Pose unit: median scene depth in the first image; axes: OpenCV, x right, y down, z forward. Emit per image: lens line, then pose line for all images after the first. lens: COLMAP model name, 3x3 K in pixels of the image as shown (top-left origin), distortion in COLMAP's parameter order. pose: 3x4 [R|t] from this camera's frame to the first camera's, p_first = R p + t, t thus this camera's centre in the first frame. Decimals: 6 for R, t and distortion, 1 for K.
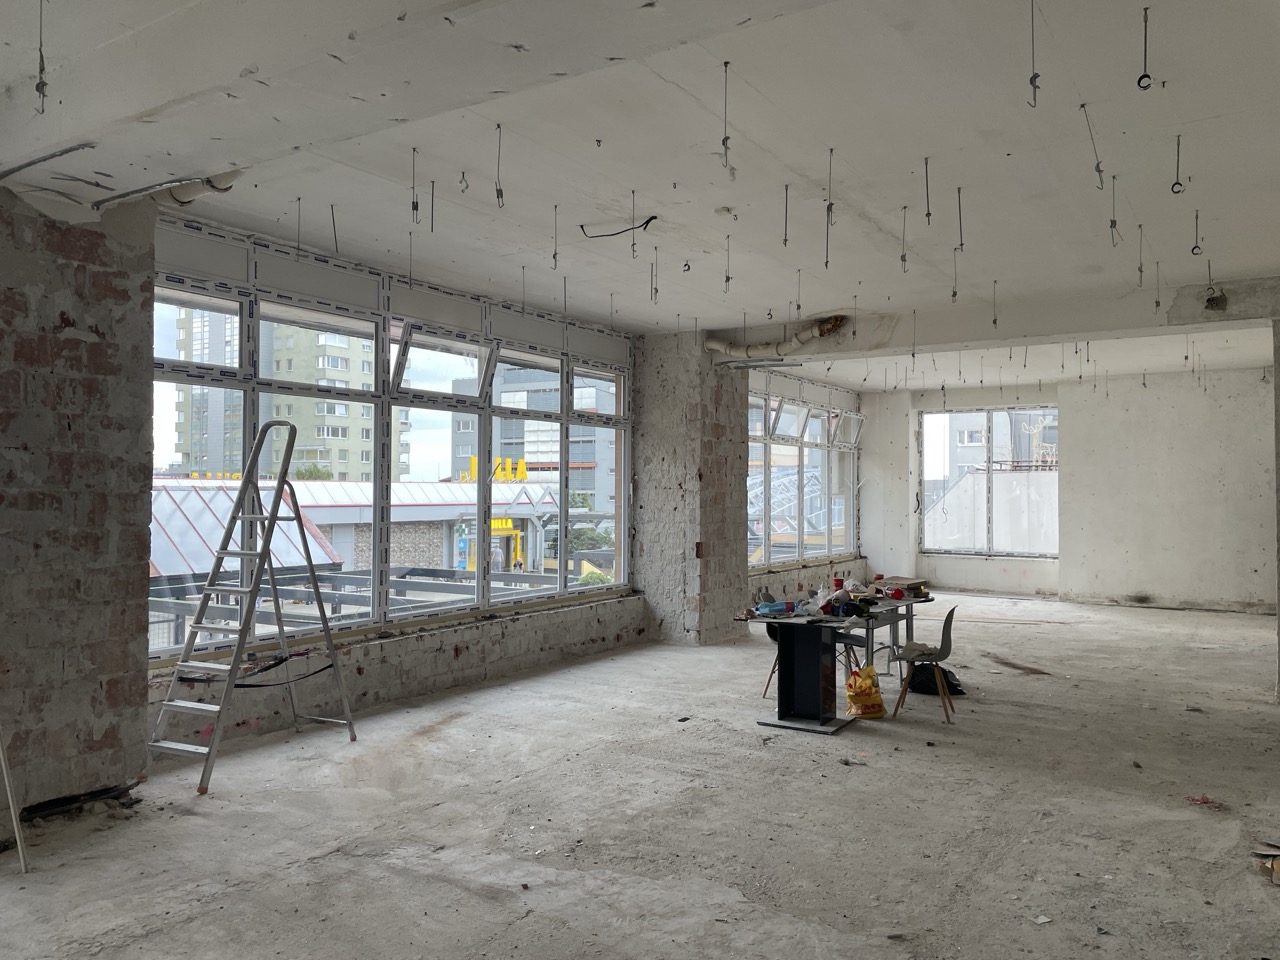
lens RADIAL K [[968.0, 0, 646.2], [0, 968.0, 462.8], [0, 0, 1]] dist [0.086547, -0.110488]
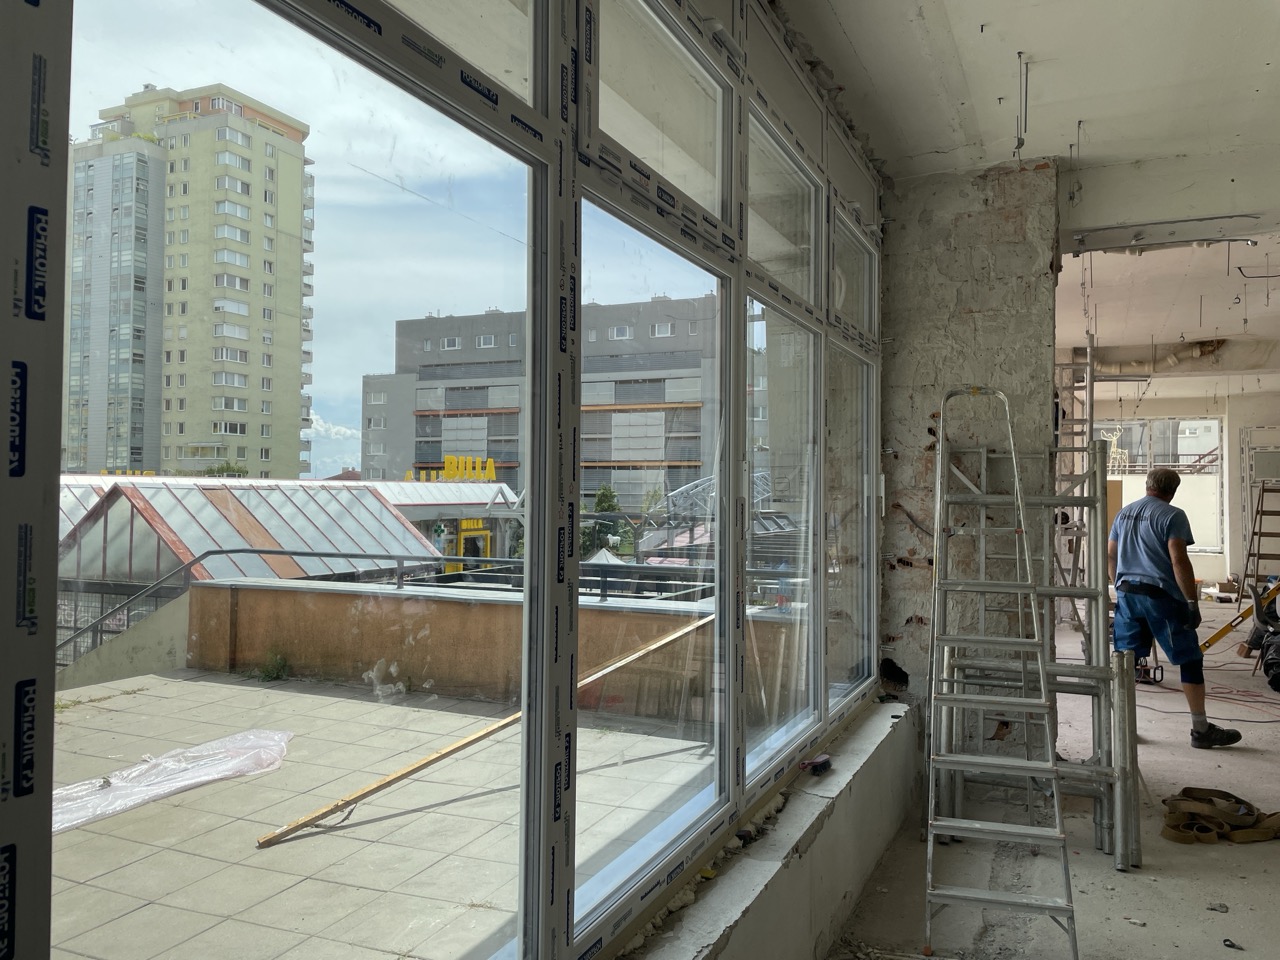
lens RADIAL K [[968.0, 0, 672.6], [0, 968.0, 466.0], [0, 0, 1]] dist [0.086547, -0.110488]
pose [[0.988960, 0.004925, 0.148099, -0.726163], [-0.005456, 0.999980, 0.003185, -0.002630], [-0.148080, -0.003958, 0.988967, -0.062008]]
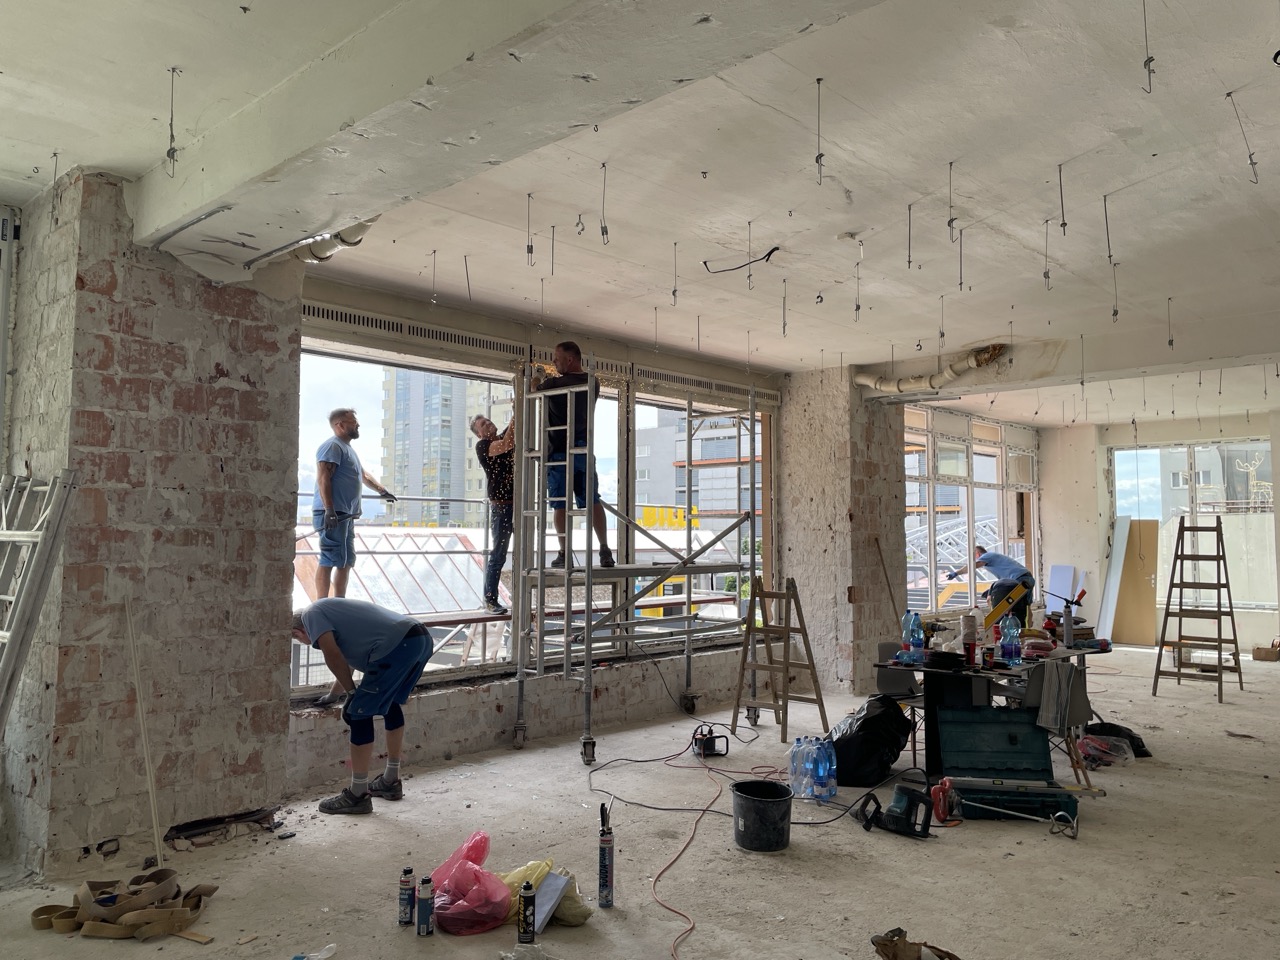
lens RADIAL K [[968.0, 0, 640.4], [0, 968.0, 456.2], [0, 0, 1]] dist [0.086547, -0.110488]
pose [[0.982219, -0.018837, -0.186793, 0.040319], [0.008312, 0.998341, -0.056972, 0.009042], [0.187556, 0.054407, 0.980746, 0.016770]]
